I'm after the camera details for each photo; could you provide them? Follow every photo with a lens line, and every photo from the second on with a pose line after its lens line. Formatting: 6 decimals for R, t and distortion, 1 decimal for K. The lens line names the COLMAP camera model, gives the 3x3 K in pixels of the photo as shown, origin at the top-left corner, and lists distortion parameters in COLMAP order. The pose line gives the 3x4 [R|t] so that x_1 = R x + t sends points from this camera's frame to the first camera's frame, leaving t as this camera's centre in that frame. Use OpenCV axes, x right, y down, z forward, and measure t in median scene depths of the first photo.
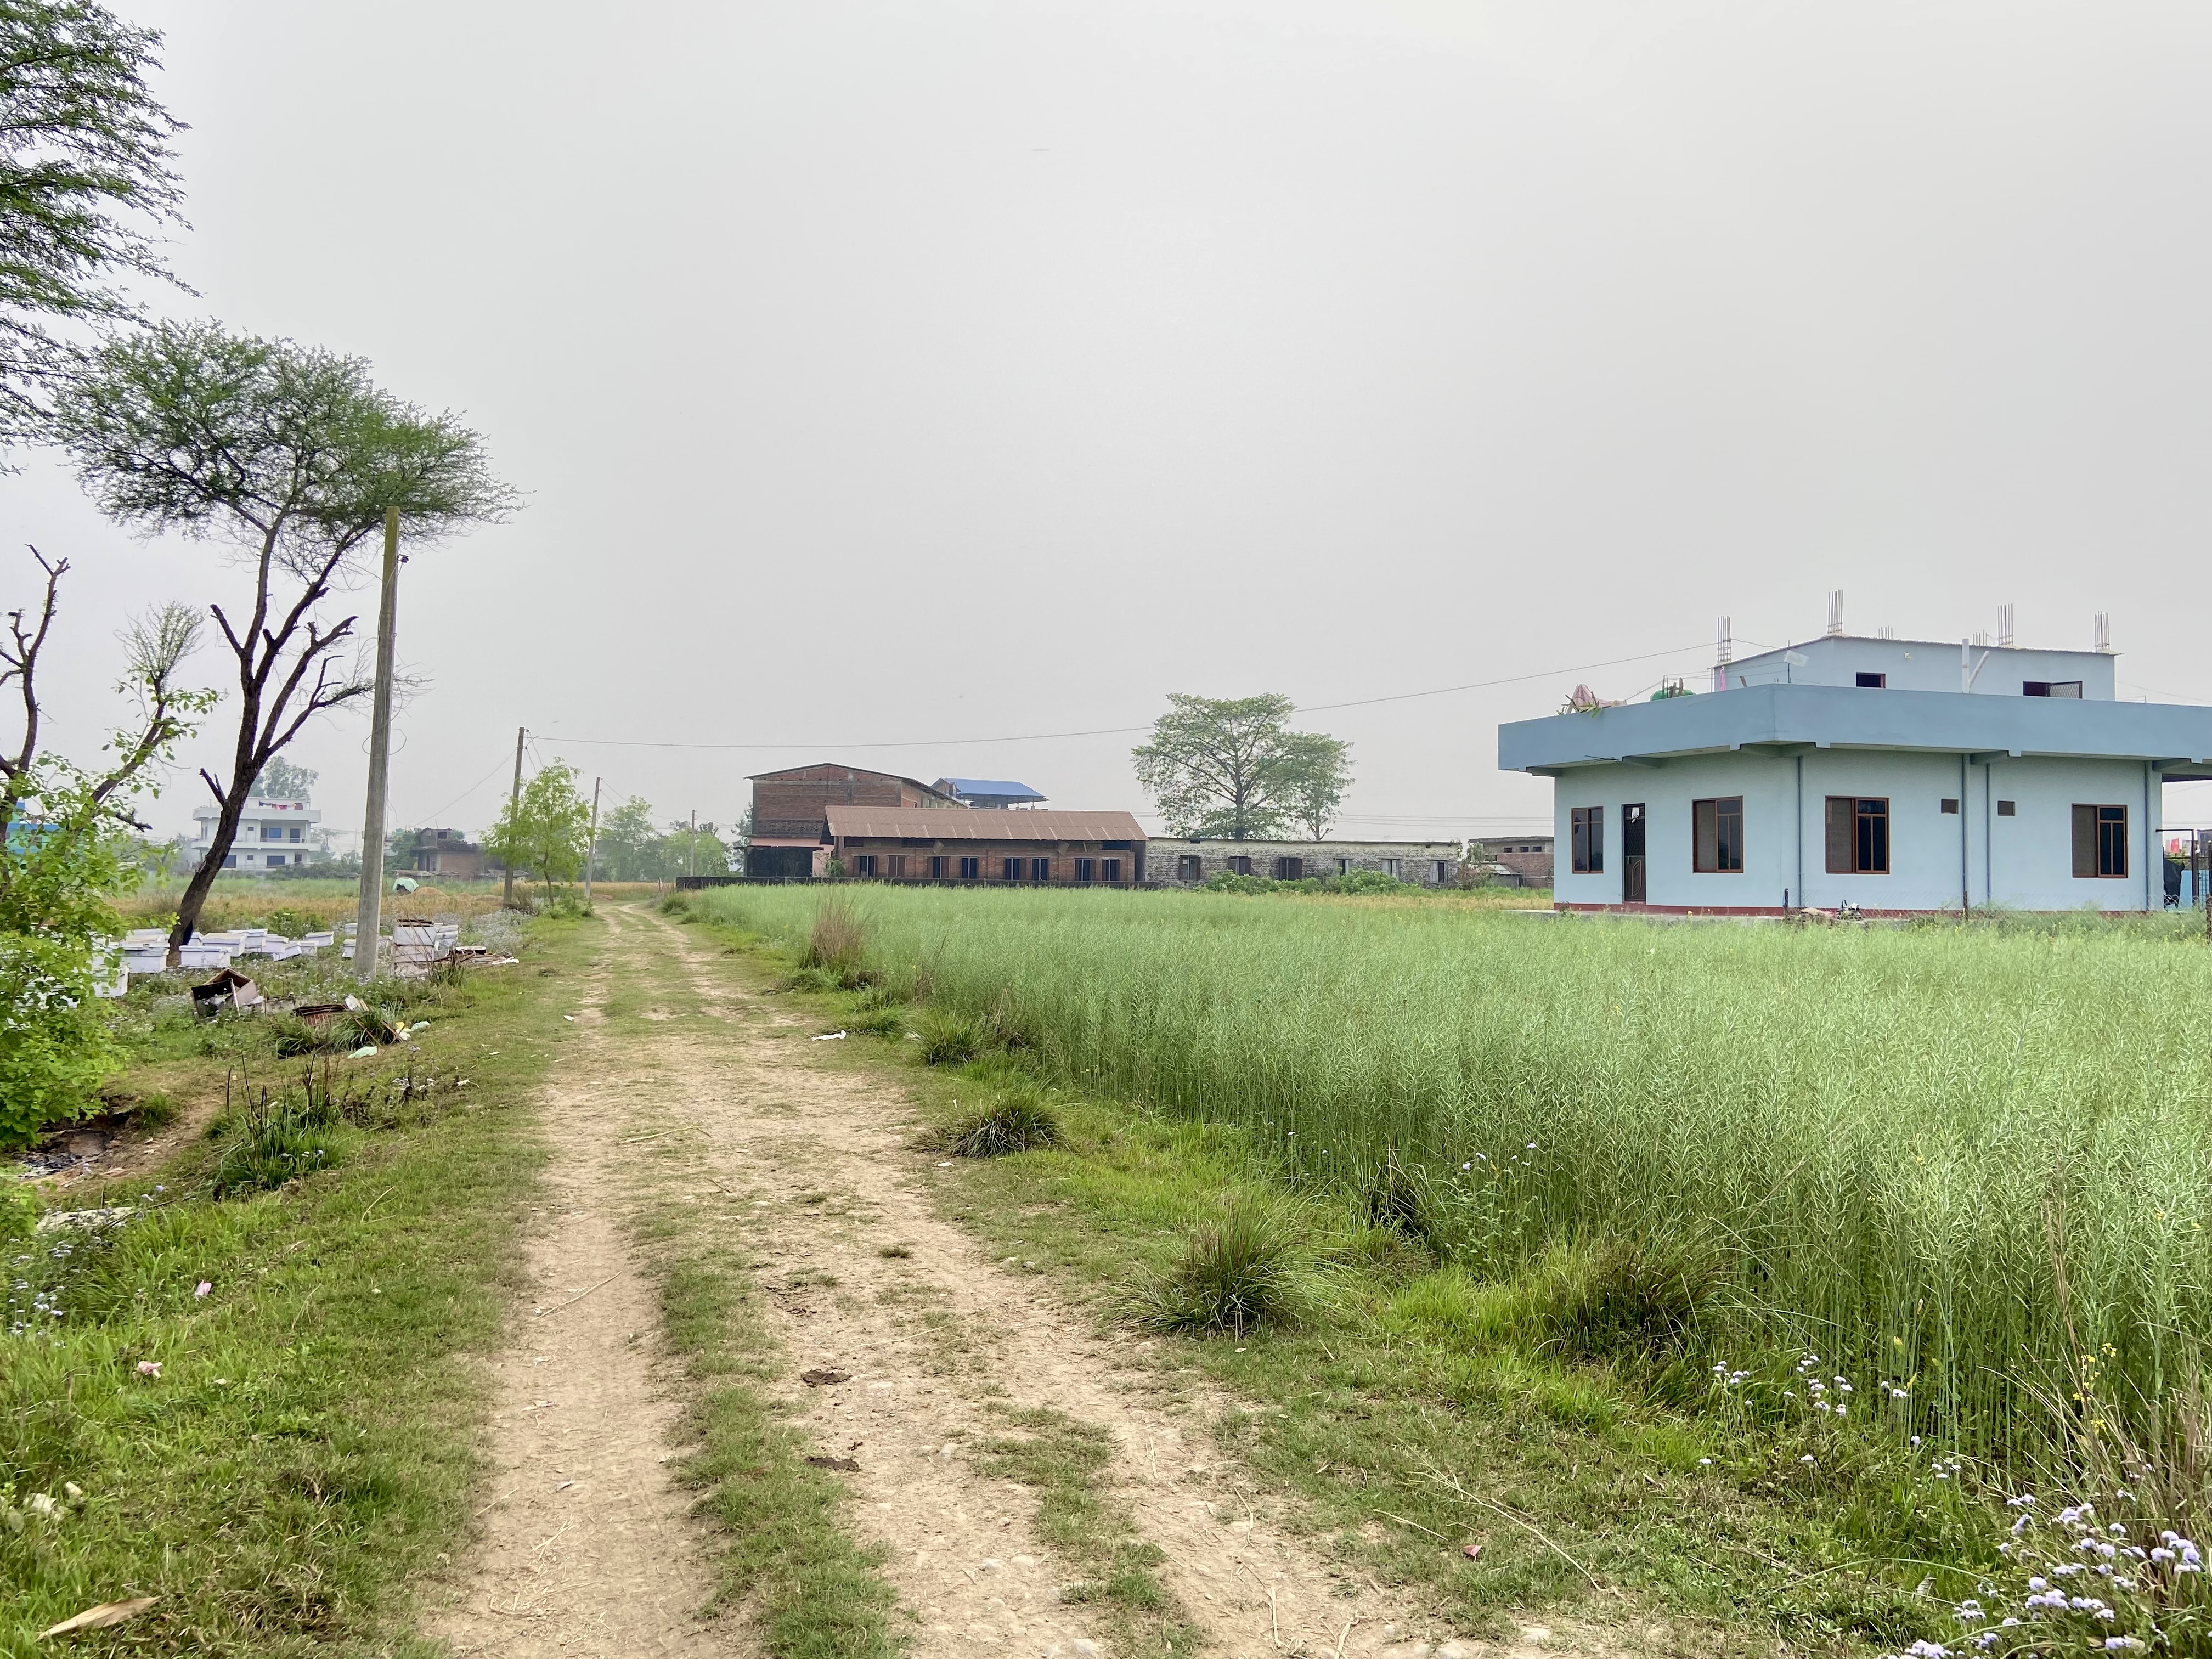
lens RADIAL K [[1663.5, 0, 1121.4], [0, 1663.5, 807.1], [0, 0, 1]] dist [0.154831, -0.183467]
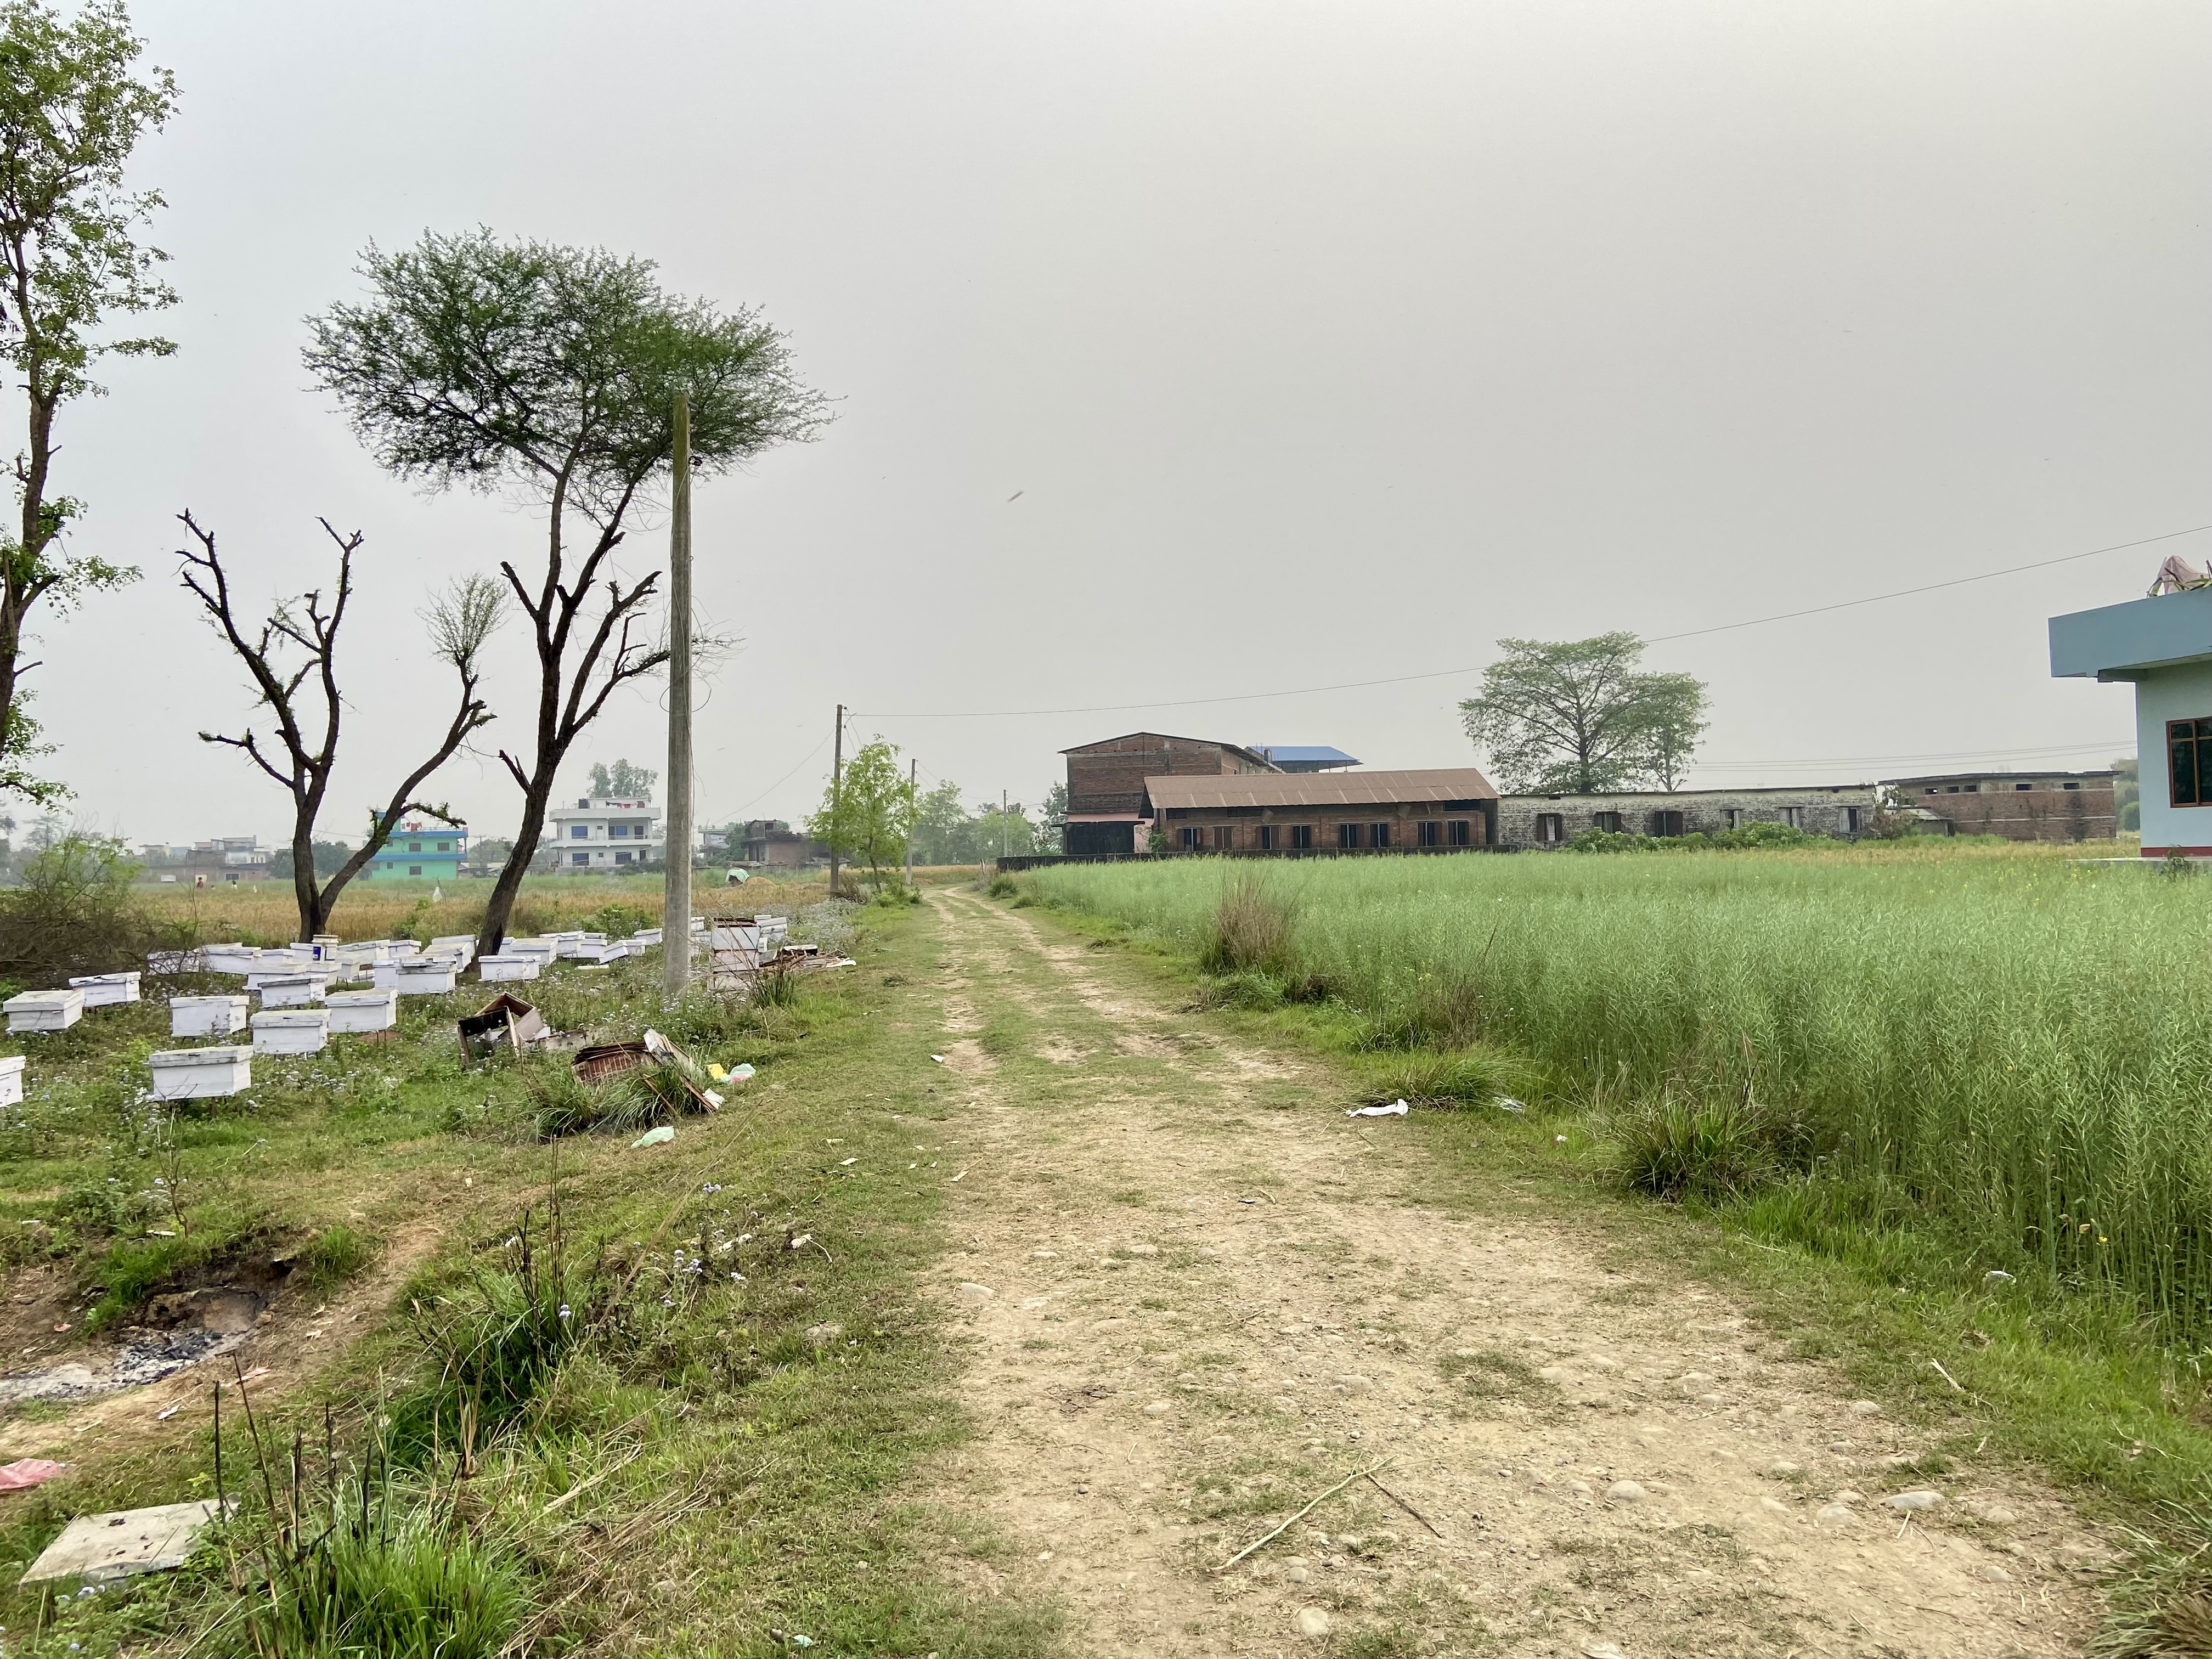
lens RADIAL K [[1663.5, 0, 1121.4], [0, 1663.5, 807.1], [0, 0, 1]] dist [0.154831, -0.183467]
pose [[0.984014, -0.043235, -0.172764, -0.043957], [0.046153, 0.998851, 0.012906, 0.005407], [0.172008, -0.020673, 0.984879, 0.114747]]
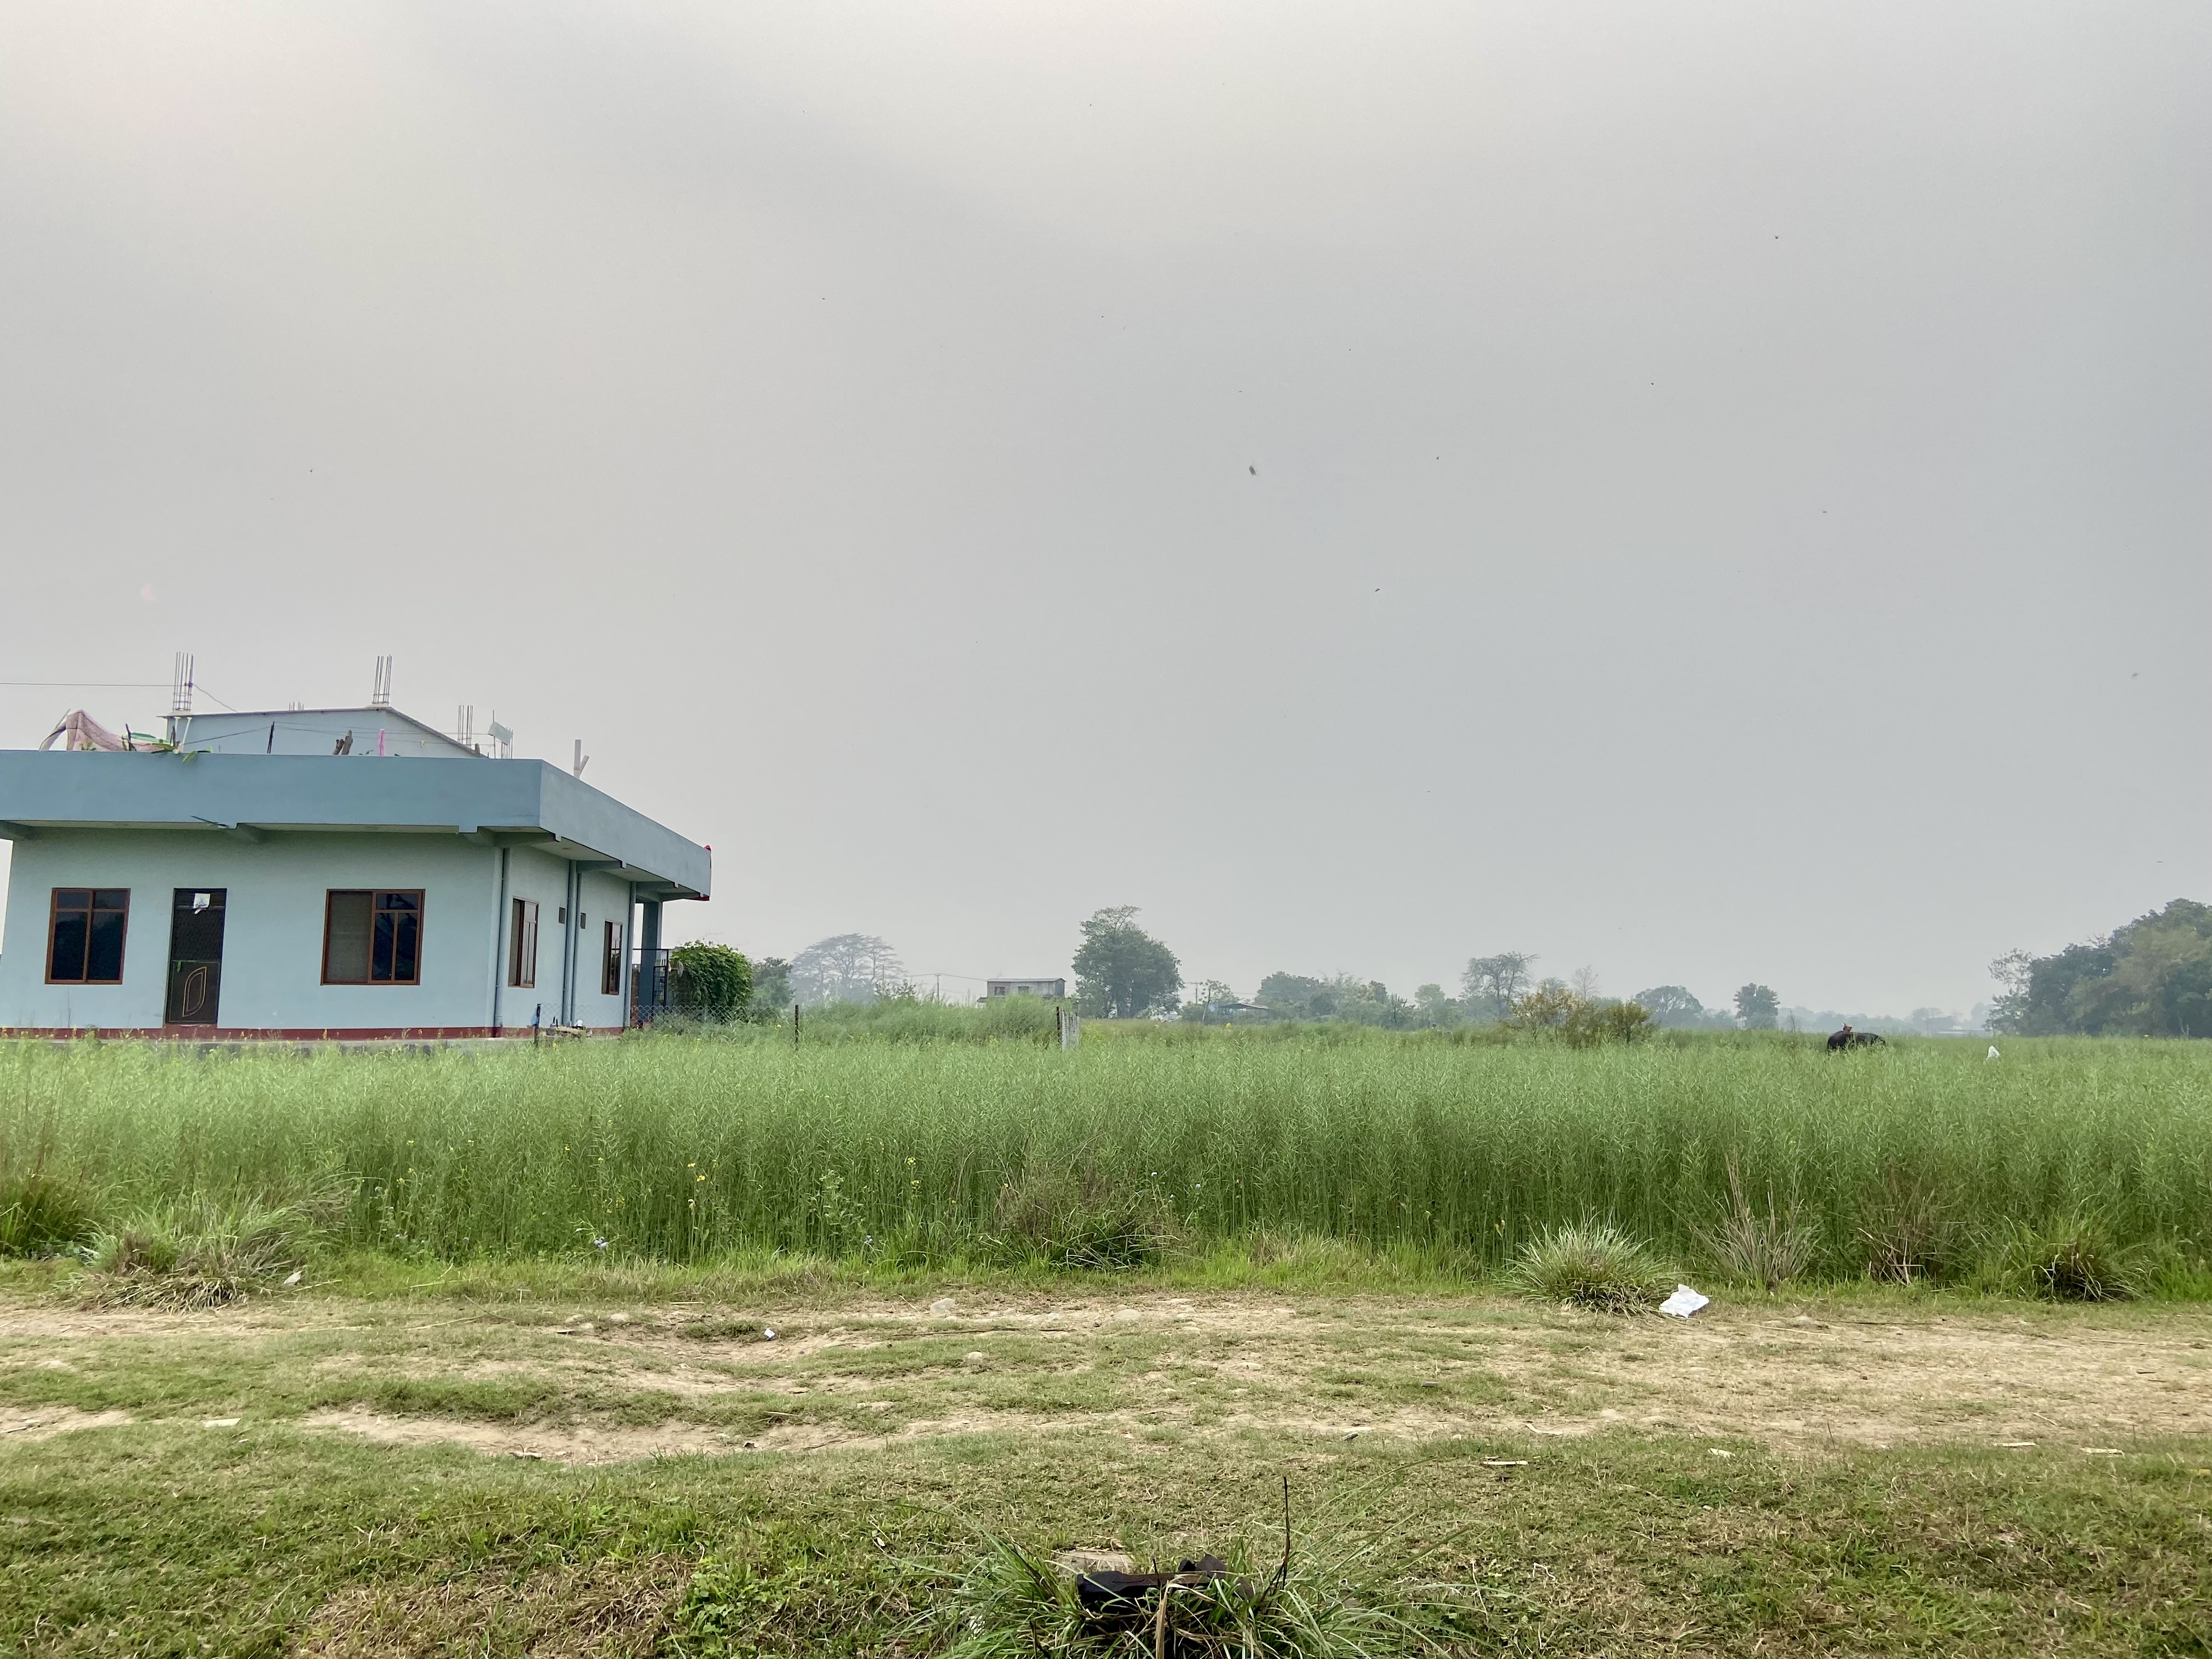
lens RADIAL K [[1663.5, 0, 1121.4], [0, 1663.5, 807.1], [0, 0, 1]] dist [0.154831, -0.183467]
pose [[0.262388, 0.108646, 0.958827, -0.206828], [-0.049578, 0.993847, -0.099047, 0.011179], [-0.963688, -0.021548, 0.266160, 0.282035]]
